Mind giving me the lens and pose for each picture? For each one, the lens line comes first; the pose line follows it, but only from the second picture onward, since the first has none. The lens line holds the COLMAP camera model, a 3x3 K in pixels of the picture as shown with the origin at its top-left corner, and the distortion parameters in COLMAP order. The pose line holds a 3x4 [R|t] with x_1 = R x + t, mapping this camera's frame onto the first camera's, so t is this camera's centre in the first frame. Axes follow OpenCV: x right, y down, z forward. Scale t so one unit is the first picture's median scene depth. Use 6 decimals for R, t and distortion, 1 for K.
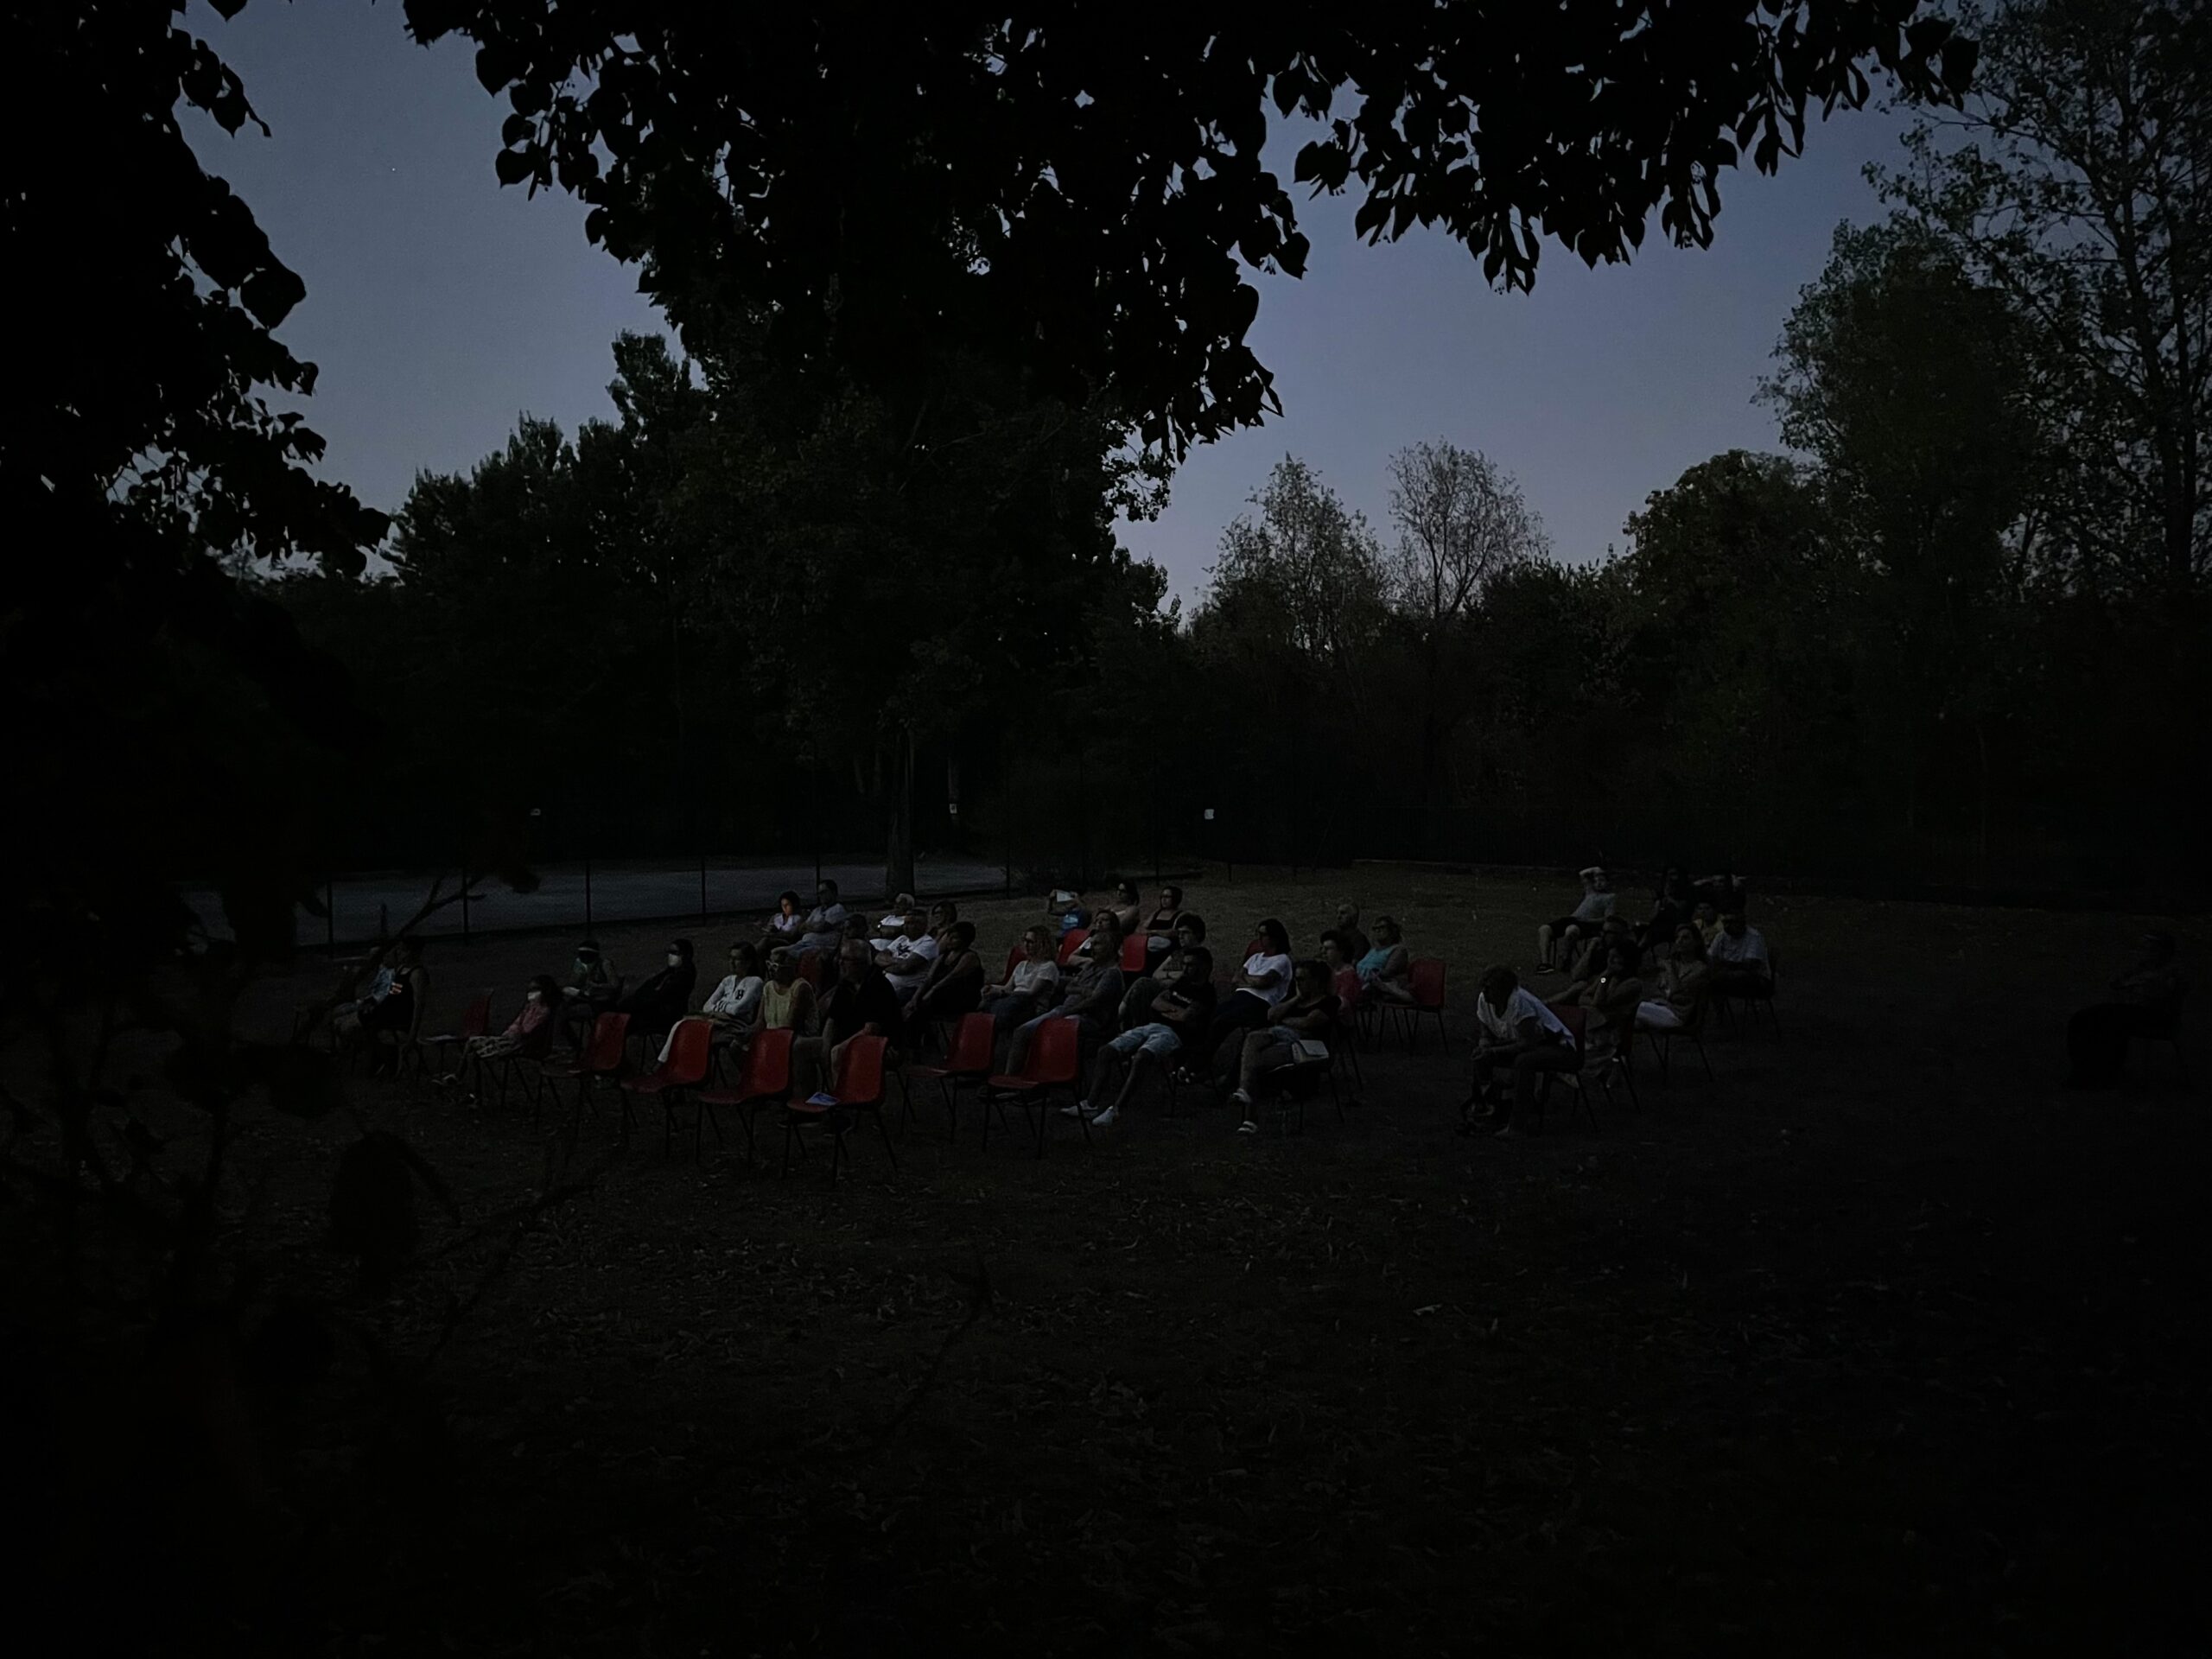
lens RADIAL K [[1662.9, 0, 1118.2], [0, 1662.9, 835.2], [0, 0, 1]] dist [0.083610, -0.101672]
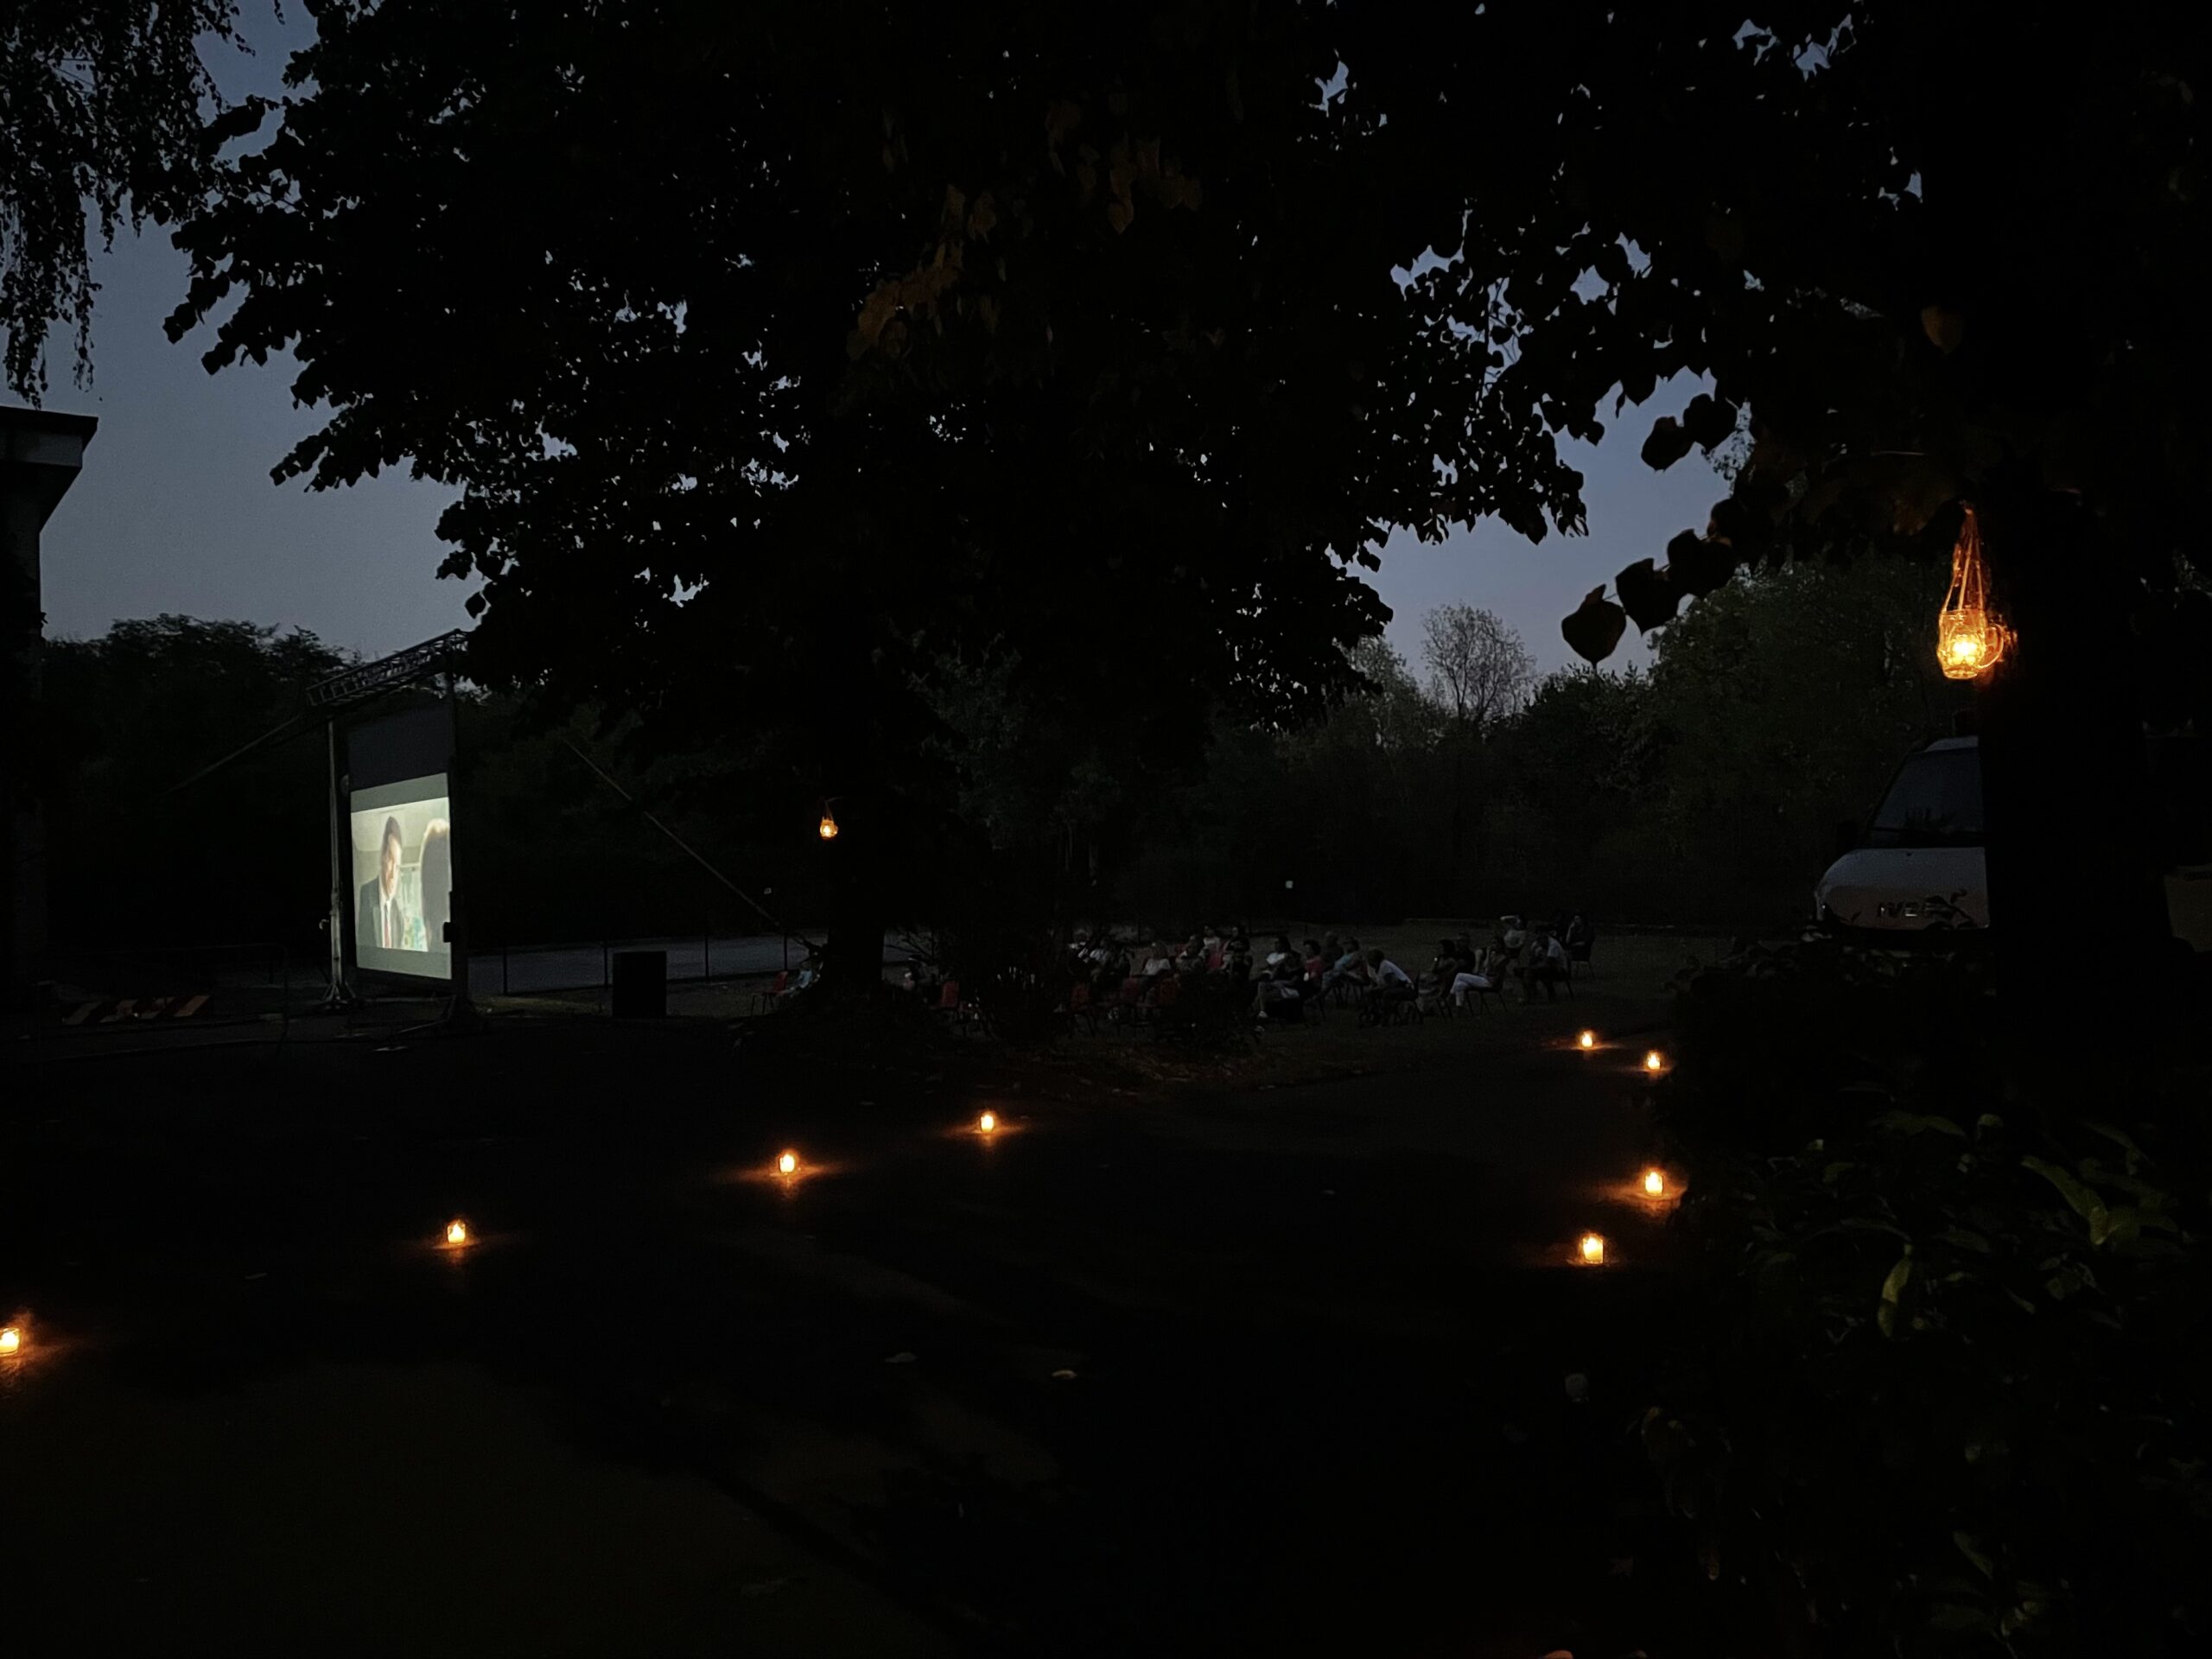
lens RADIAL K [[1662.9, 0, 1124.8], [0, 1662.9, 845.3], [0, 0, 1]] dist [0.083610, -0.101672]
pose [[0.997406, -0.013412, -0.070722, 0.016453], [0.010531, 0.999106, -0.040955, 0.007892], [0.071208, 0.040104, 0.996655, -0.303383]]
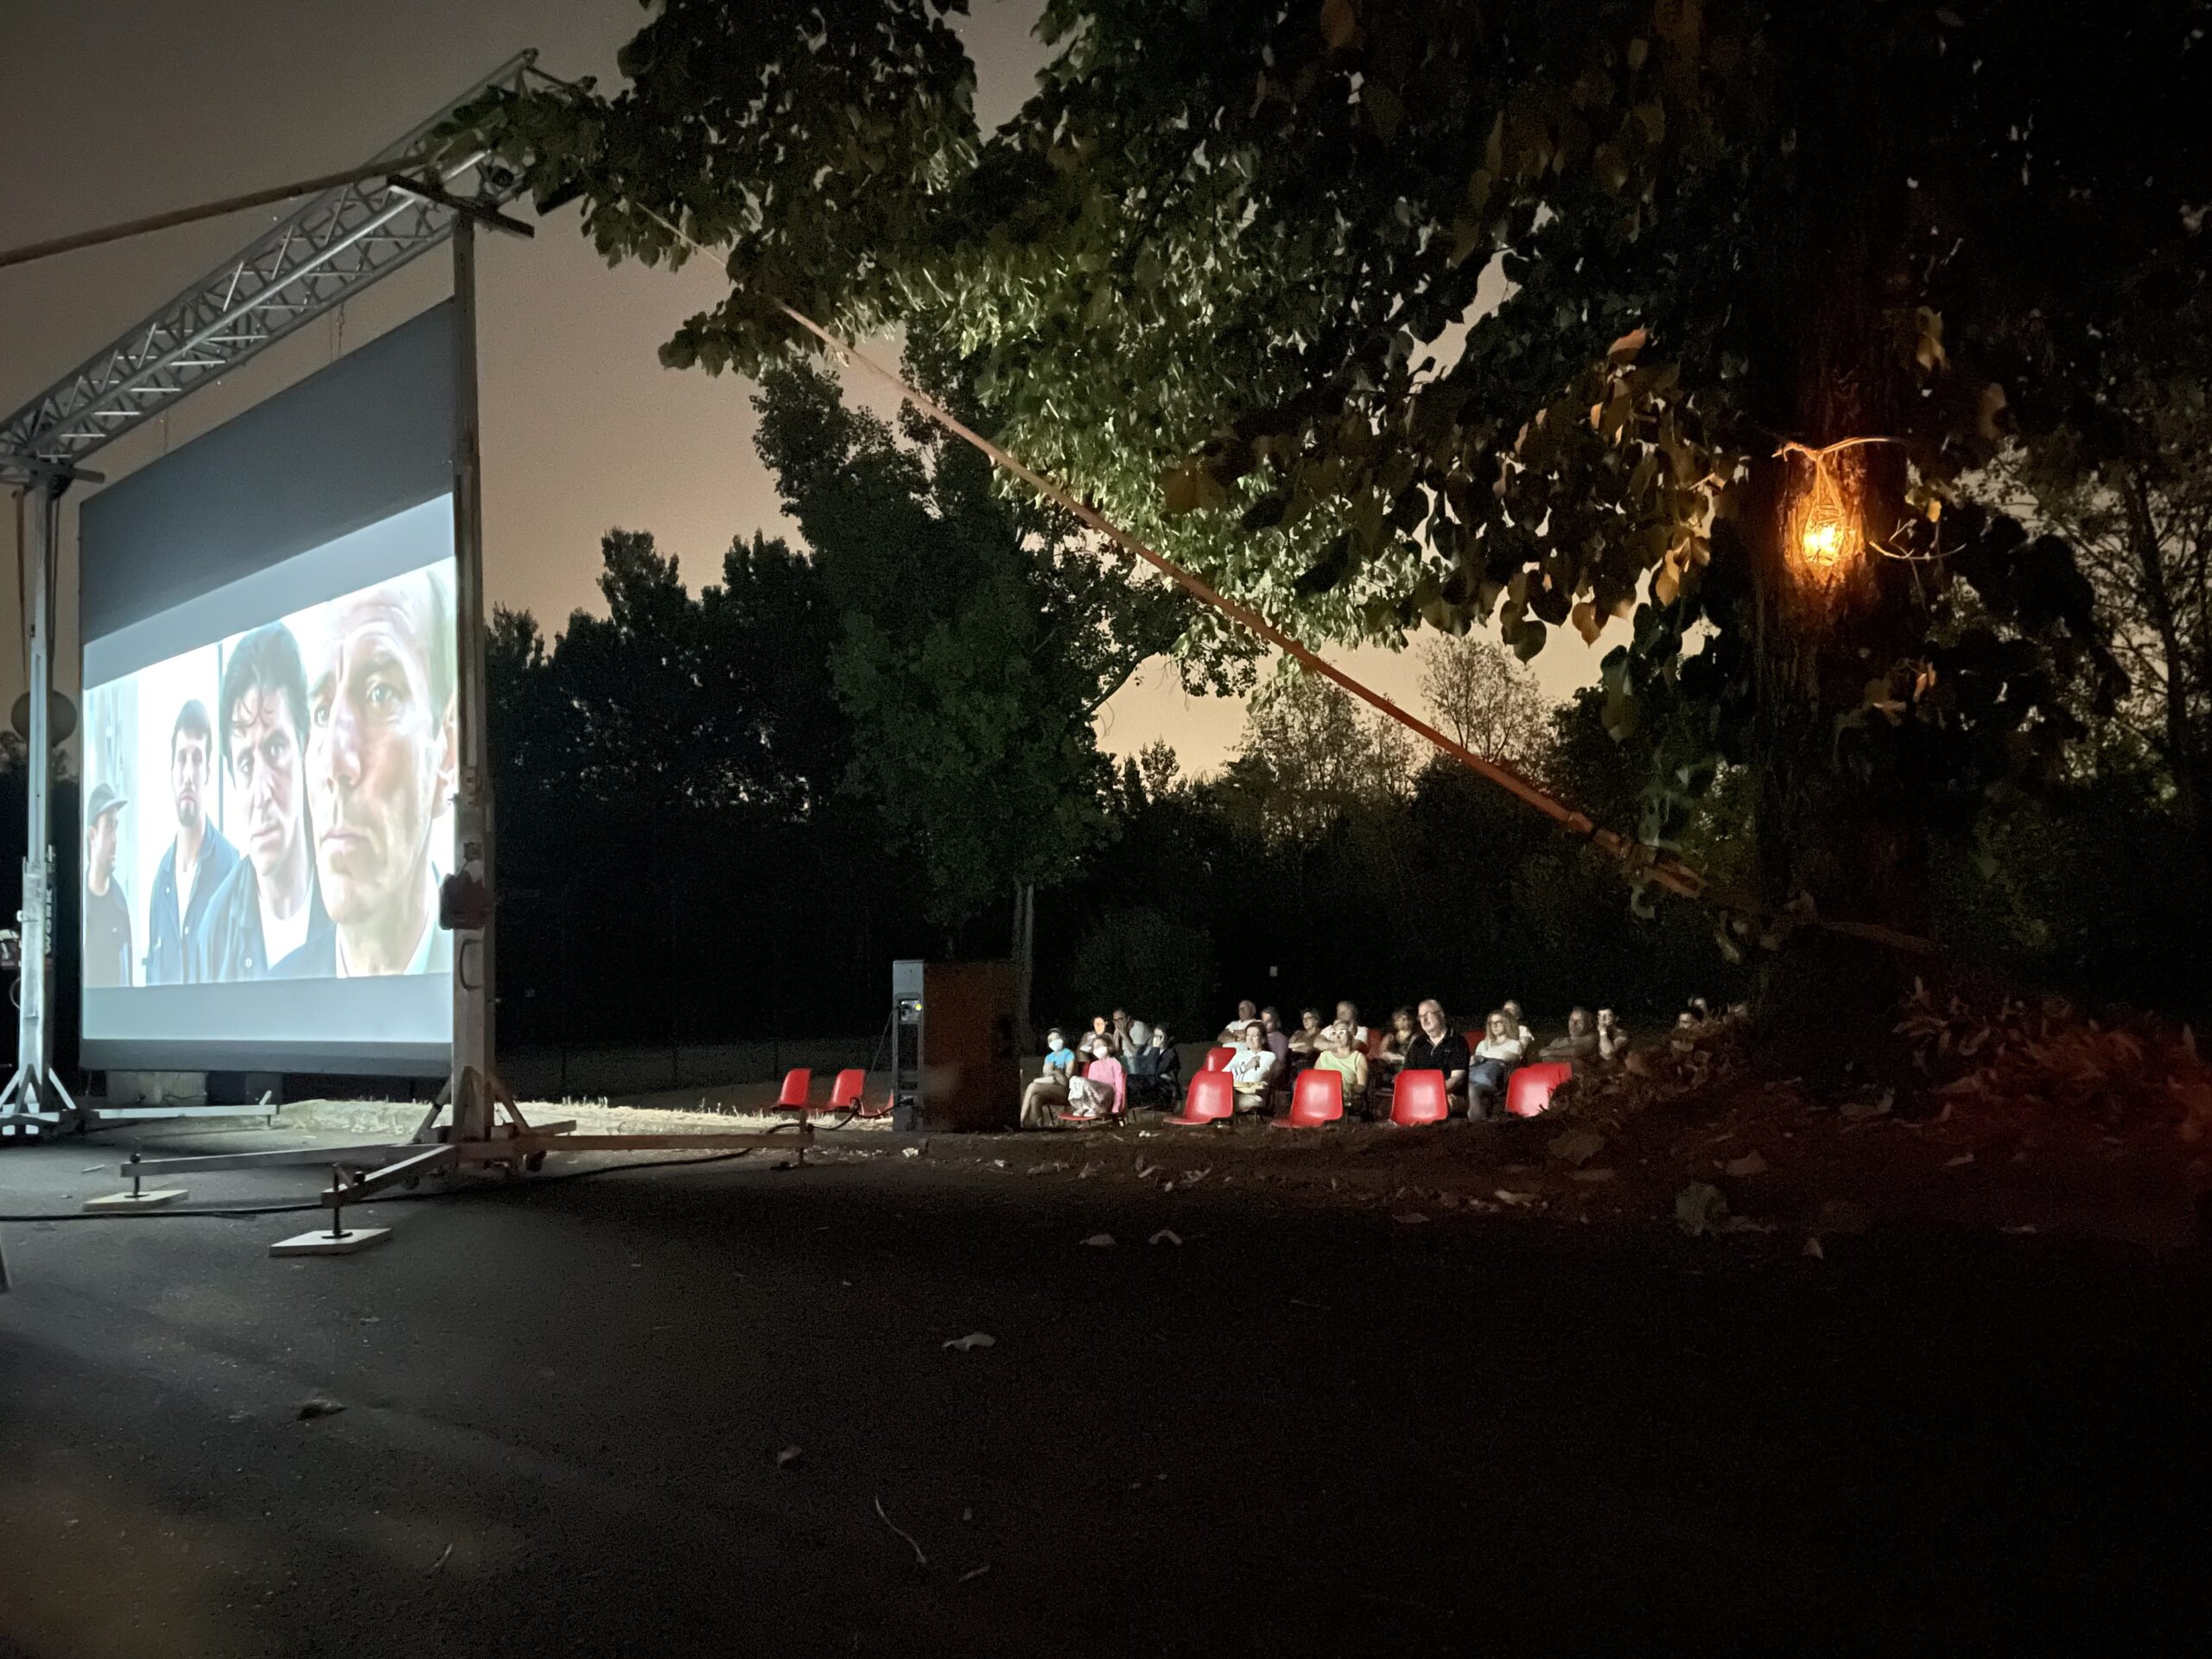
lens RADIAL K [[1662.9, 0, 1108.4], [0, 1662.9, 836.2], [0, 0, 1]] dist [0.083610, -0.101672]
pose [[0.993194, -0.001935, 0.116452, -0.150821], [0.016181, 0.992458, -0.121514, 0.025185], [-0.115338, 0.122571, 0.985735, -0.038436]]
